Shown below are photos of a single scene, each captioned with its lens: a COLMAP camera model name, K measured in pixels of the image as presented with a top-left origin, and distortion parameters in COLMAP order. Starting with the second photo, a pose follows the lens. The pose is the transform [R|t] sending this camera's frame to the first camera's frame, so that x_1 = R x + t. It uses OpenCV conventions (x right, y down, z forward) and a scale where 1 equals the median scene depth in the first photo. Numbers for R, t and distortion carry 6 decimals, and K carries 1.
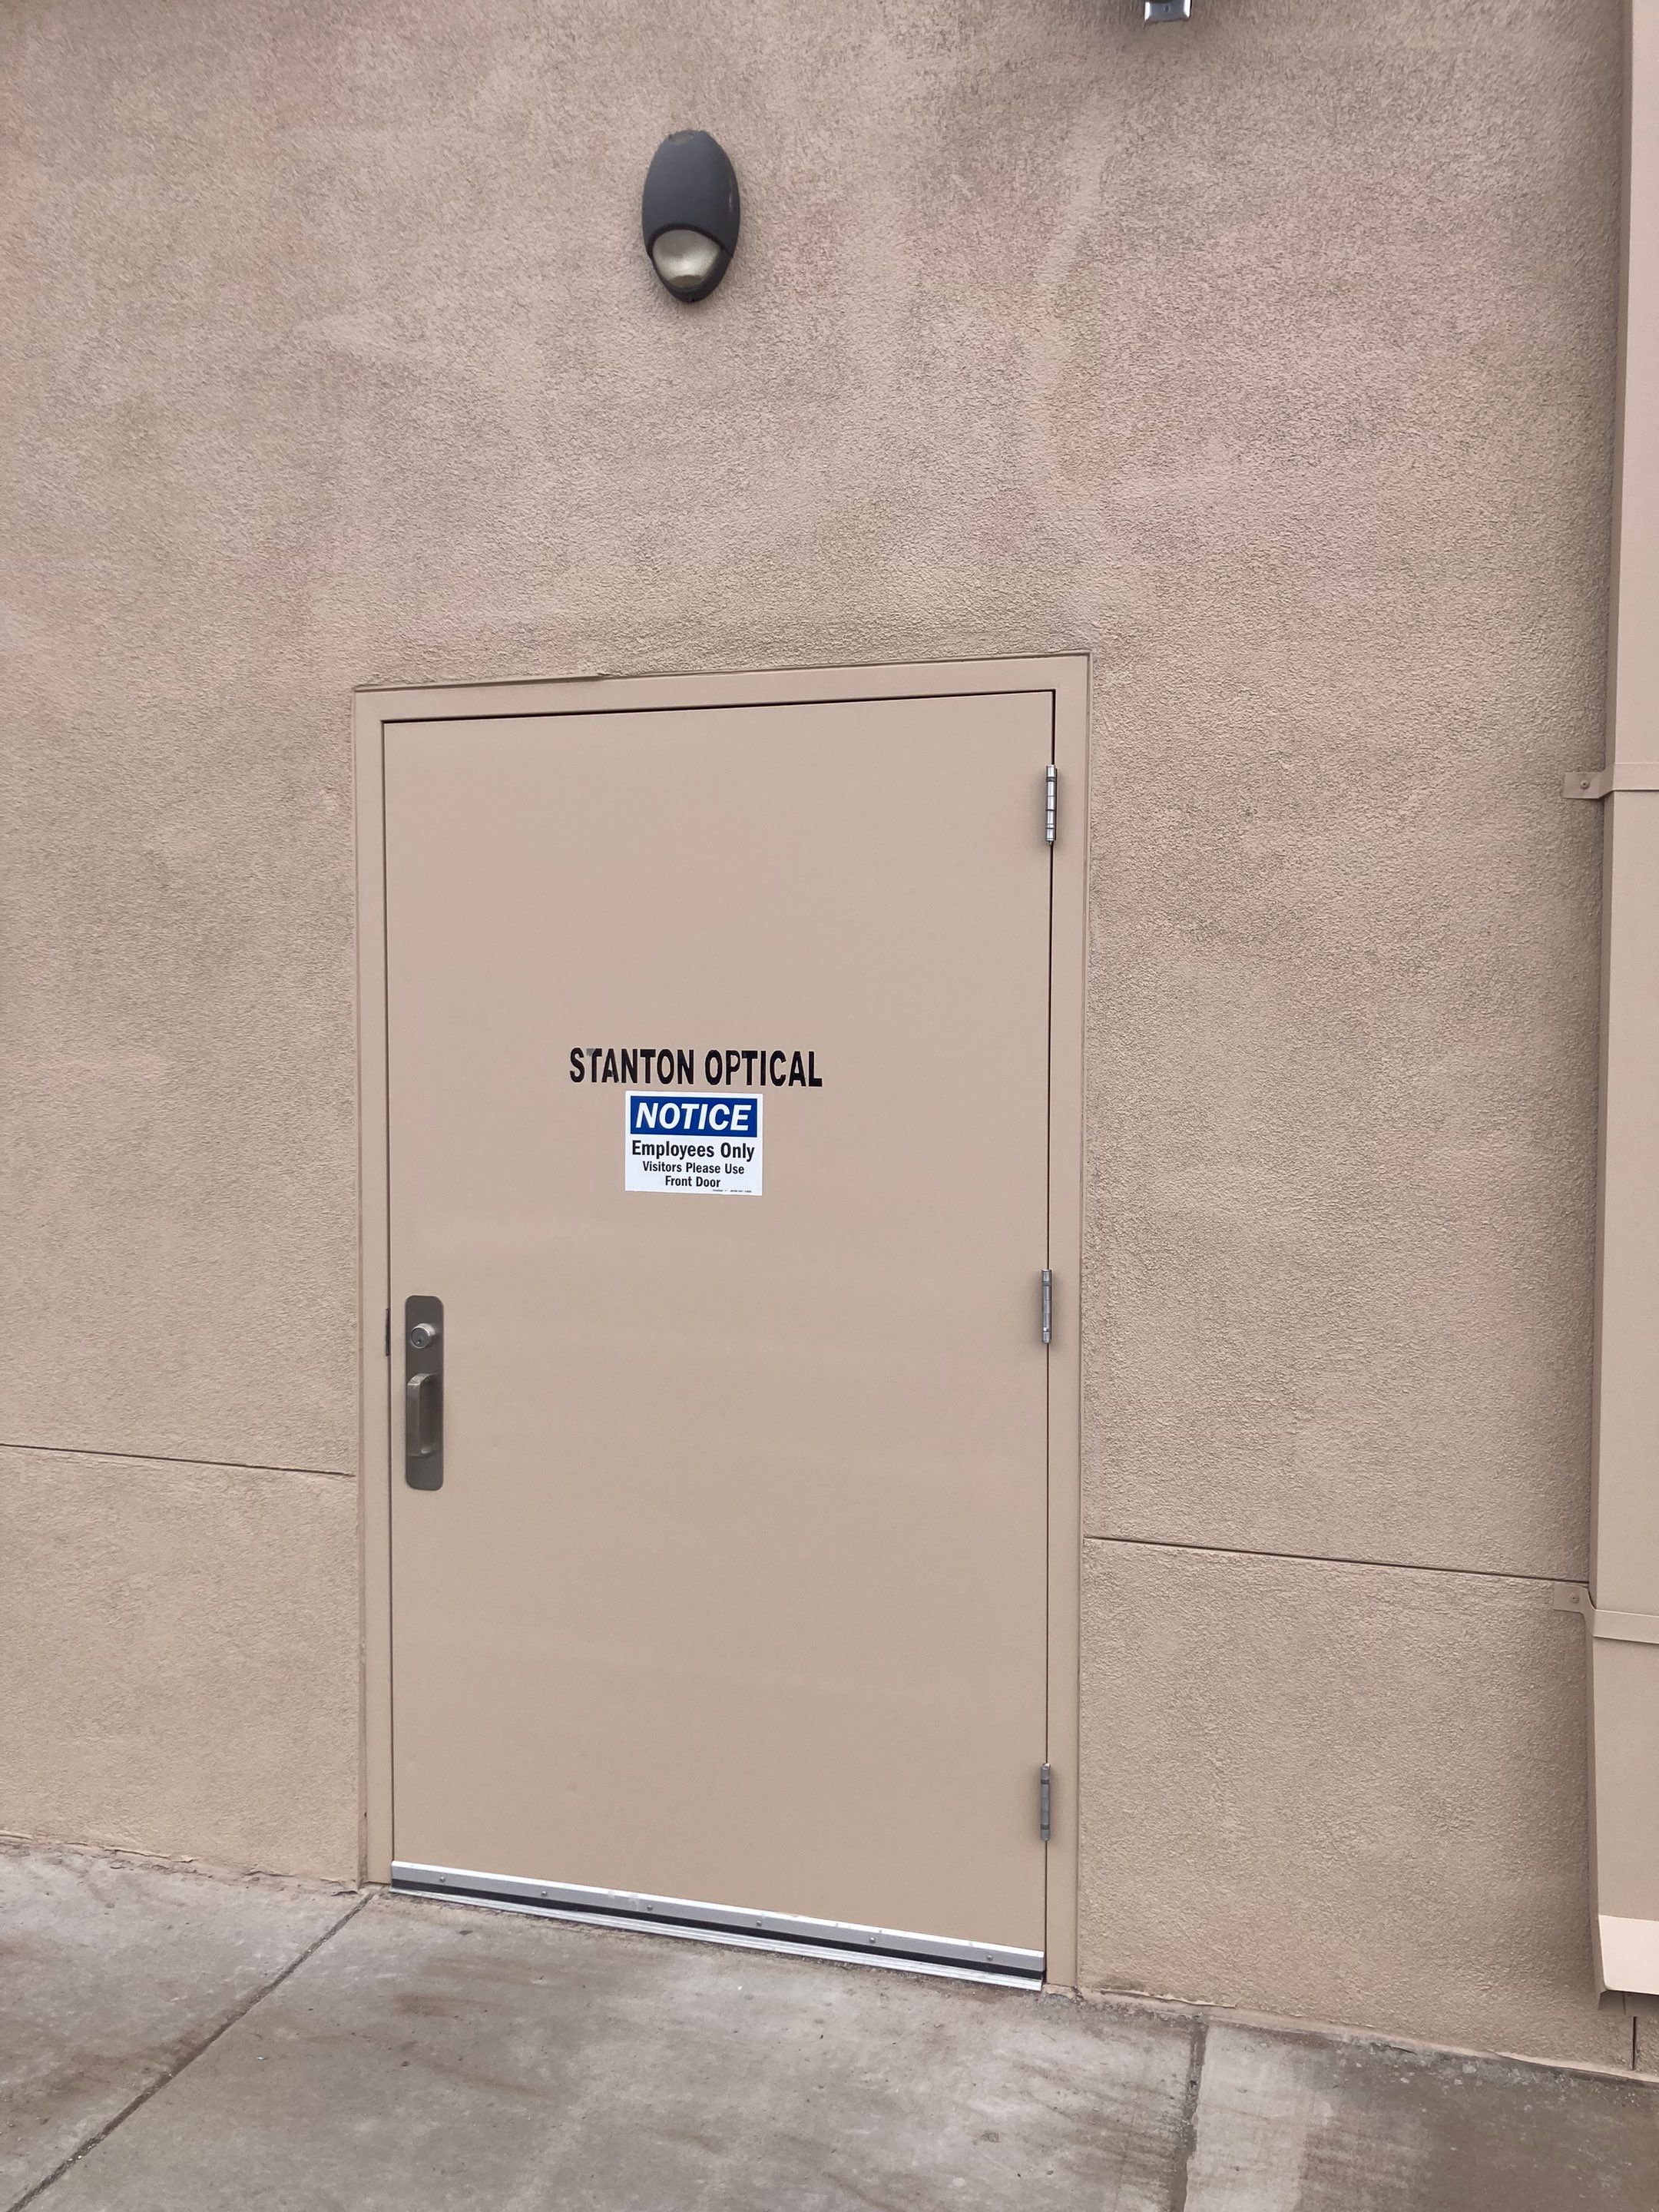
lens RADIAL K [[1770.8, 0, 829.5], [0, 1770.8, 1106.0], [0, 0, 1]] dist [0.010726, -0.004759]
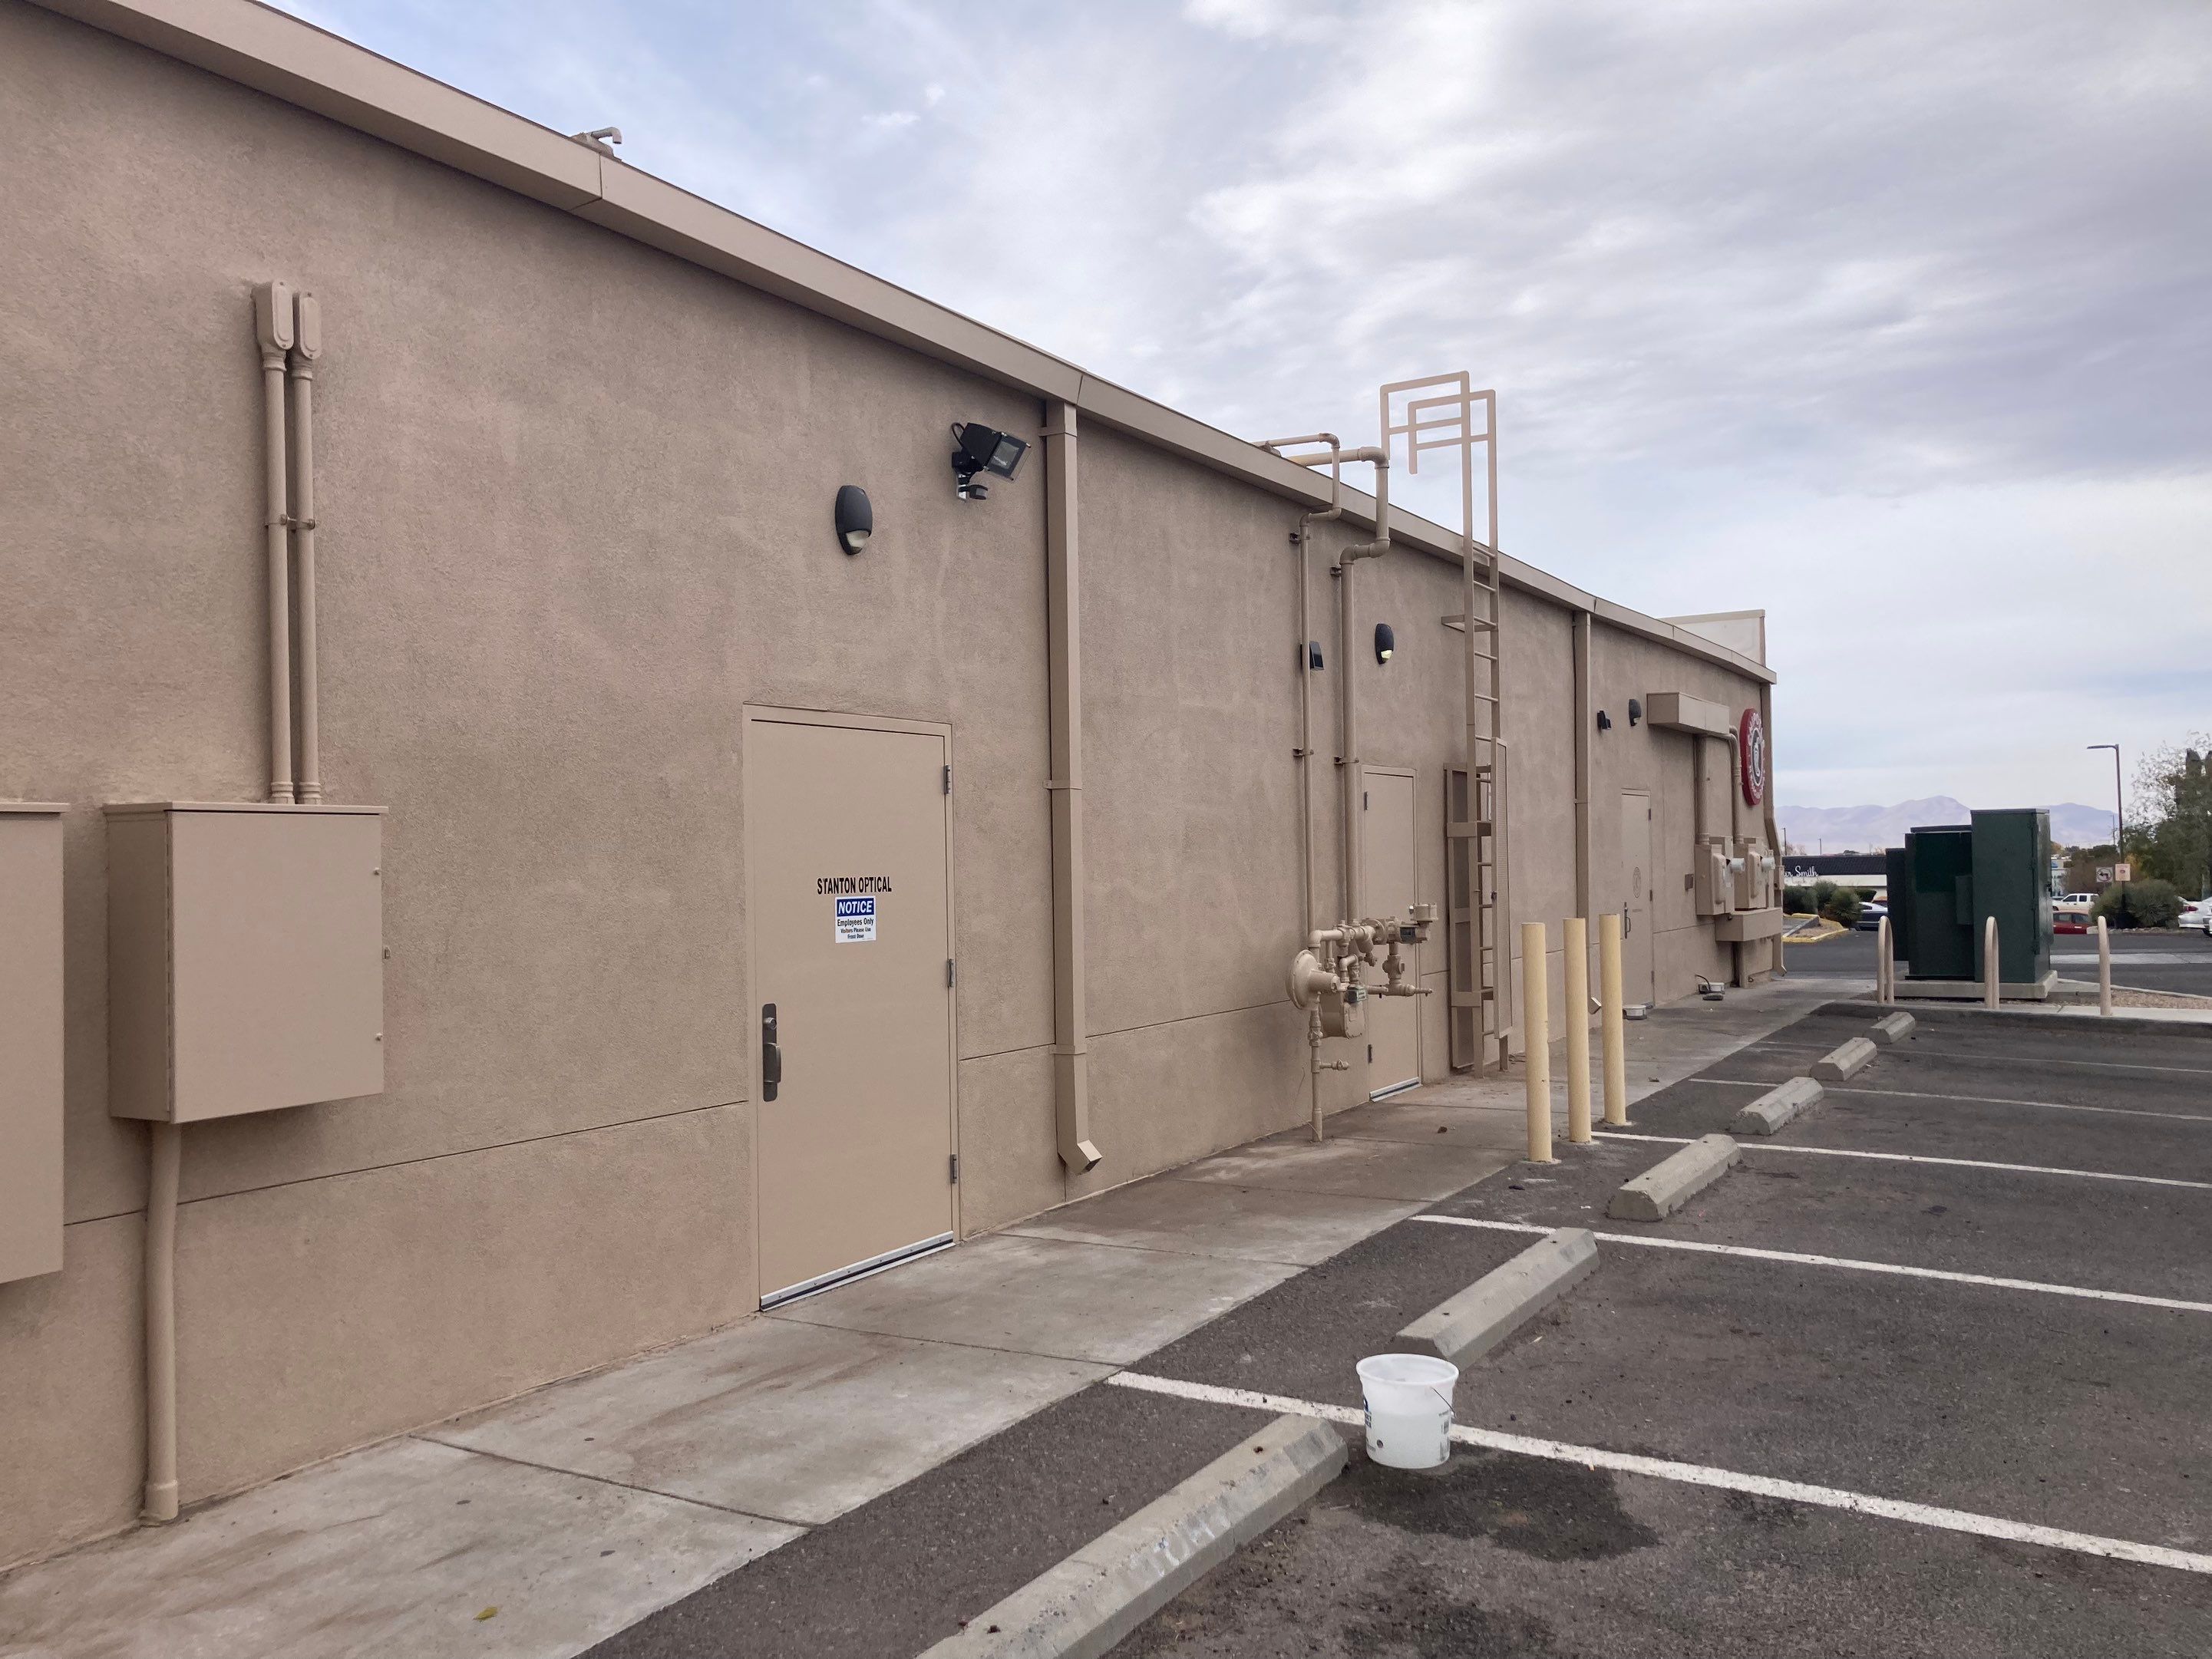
lens RADIAL K [[1770.6, 0, 1106.0], [0, 1770.6, 829.5], [0, 0, 1]] dist [0.010726, -0.004759]
pose [[0.245414, 0.003640, 0.969412, -2.208440], [0.060239, 0.998003, -0.018997, -0.031200], [-0.967545, 0.063058, 0.244705, 0.131179]]
